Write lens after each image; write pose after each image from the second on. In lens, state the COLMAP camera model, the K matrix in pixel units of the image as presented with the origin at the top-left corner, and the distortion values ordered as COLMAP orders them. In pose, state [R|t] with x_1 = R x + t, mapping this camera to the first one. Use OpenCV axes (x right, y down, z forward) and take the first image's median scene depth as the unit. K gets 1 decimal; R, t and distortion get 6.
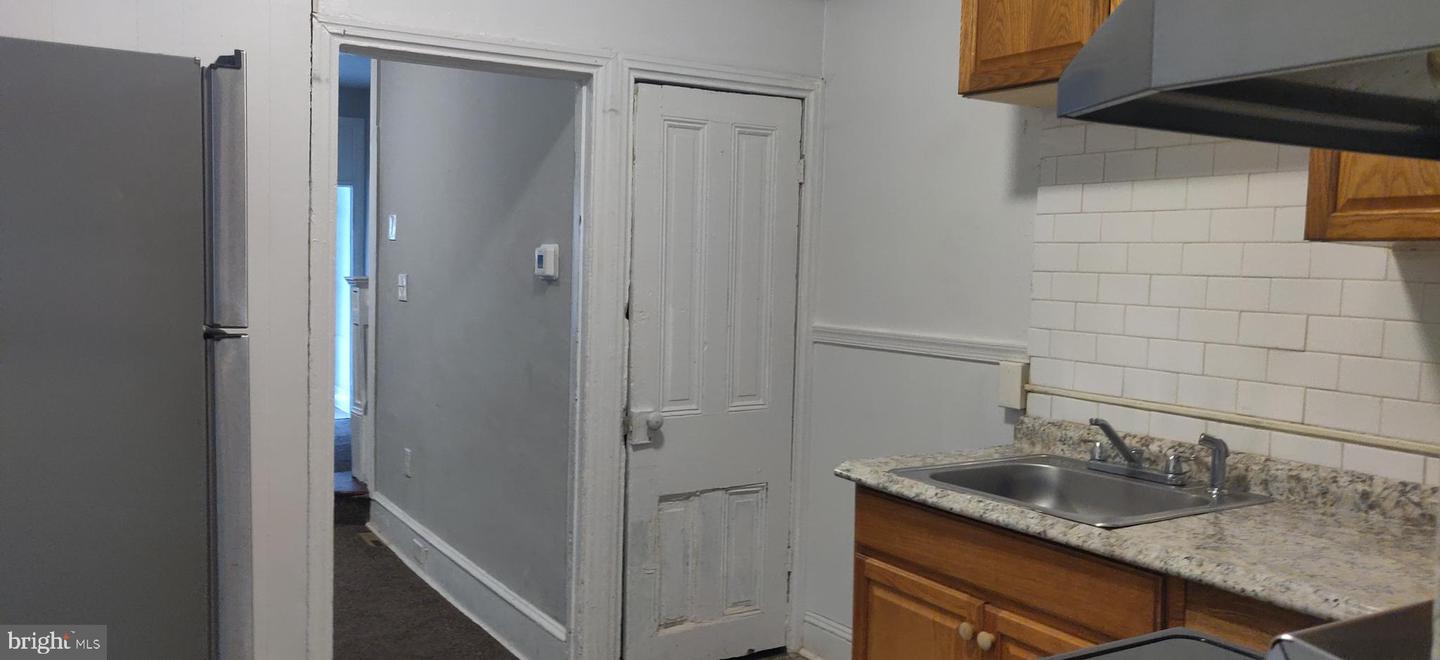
lens RADIAL K [[1108.5, 0, 702.8], [0, 1108.5, 324.4], [0, 0, 1]] dist [-0.021530, 0.067775]
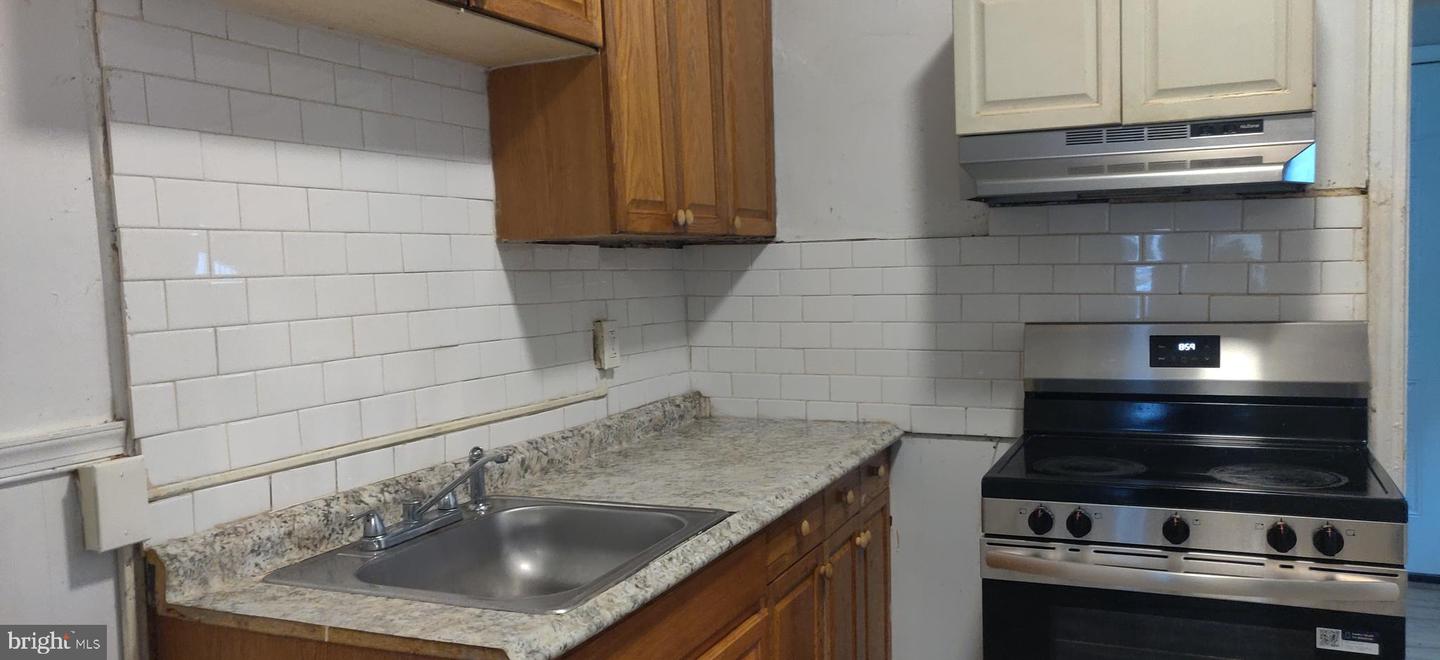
lens RADIAL K [[1108.5, 0, 702.8], [0, 1108.5, 324.4], [0, 0, 1]] dist [-0.021530, 0.067775]
pose [[-0.577510, -0.050022, 0.814849, -0.410580], [0.062800, 0.992442, 0.105432, -0.090062], [-0.813964, 0.112061, -0.570004, 1.474060]]
